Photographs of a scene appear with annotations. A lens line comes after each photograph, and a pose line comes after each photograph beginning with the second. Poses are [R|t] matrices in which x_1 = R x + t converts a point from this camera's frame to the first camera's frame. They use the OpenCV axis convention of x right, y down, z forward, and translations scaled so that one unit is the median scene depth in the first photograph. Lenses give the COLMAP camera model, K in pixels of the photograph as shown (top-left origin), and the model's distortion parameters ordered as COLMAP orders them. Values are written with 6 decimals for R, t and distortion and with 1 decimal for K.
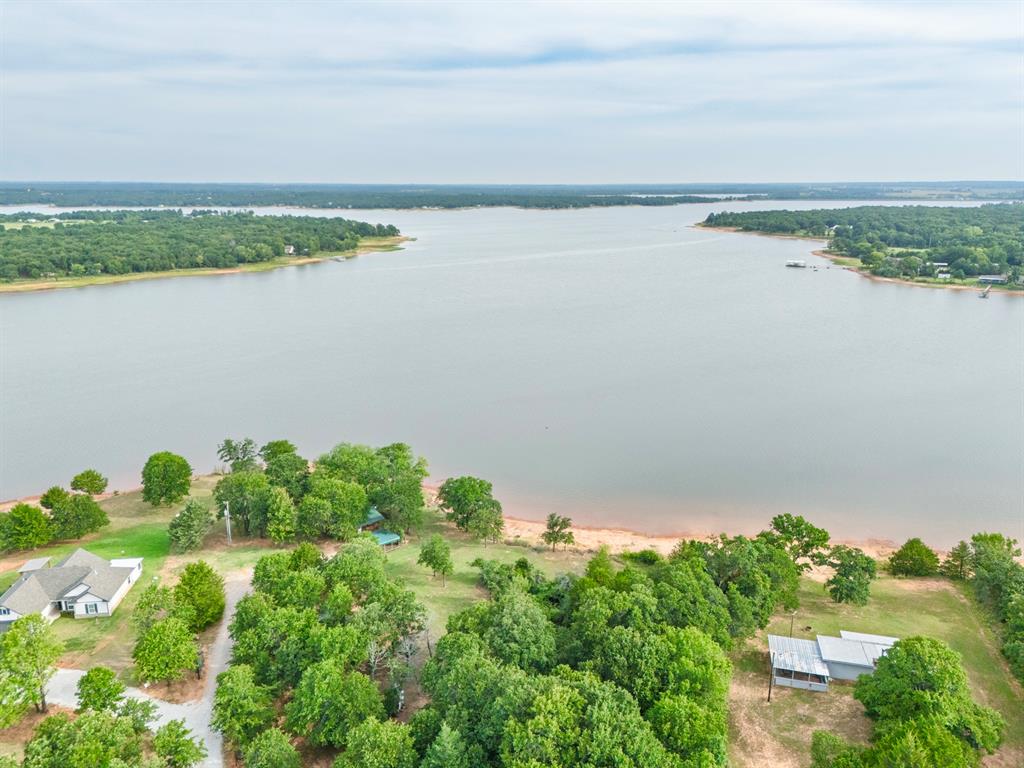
lens RADIAL K [[742.9, 0, 531.5], [0, 742.9, 384.1], [0, 0, 1]] dist [0.017985, -0.004448]
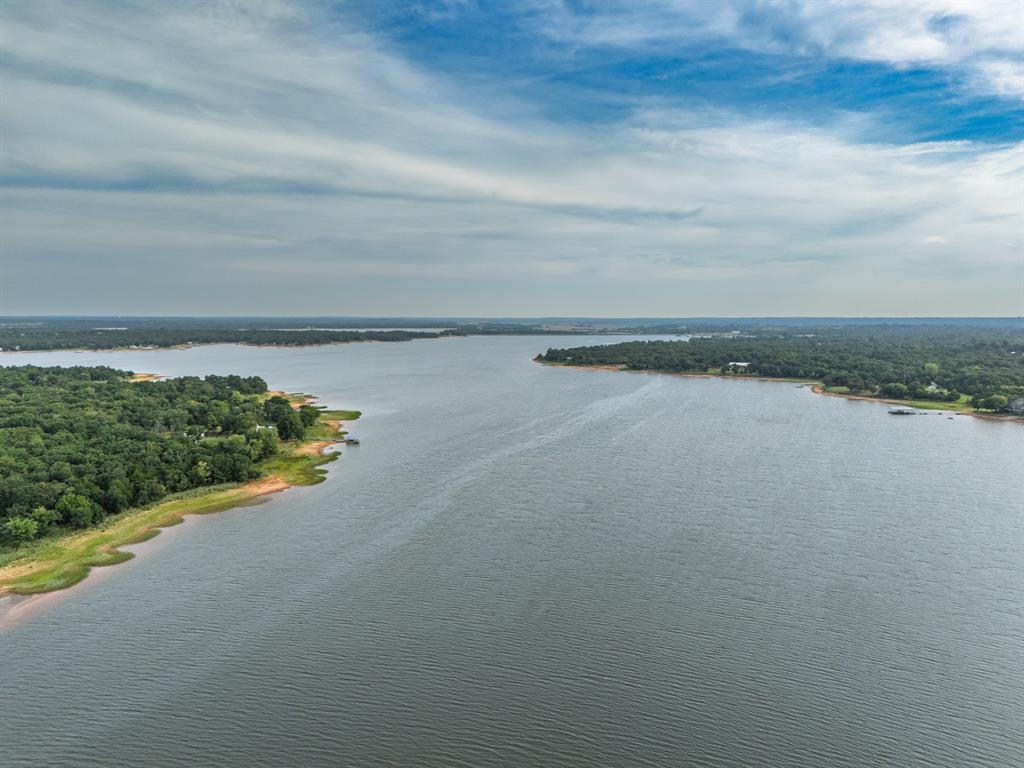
lens RADIAL K [[742.9, 0, 531.5], [0, 742.9, 384.1], [0, 0, 1]] dist [0.017985, -0.004448]
pose [[0.858845, -0.043559, 0.510381, -0.173627], [0.131652, 0.981678, -0.137756, -0.044073], [-0.495029, 0.185504, 0.848843, 0.170353]]
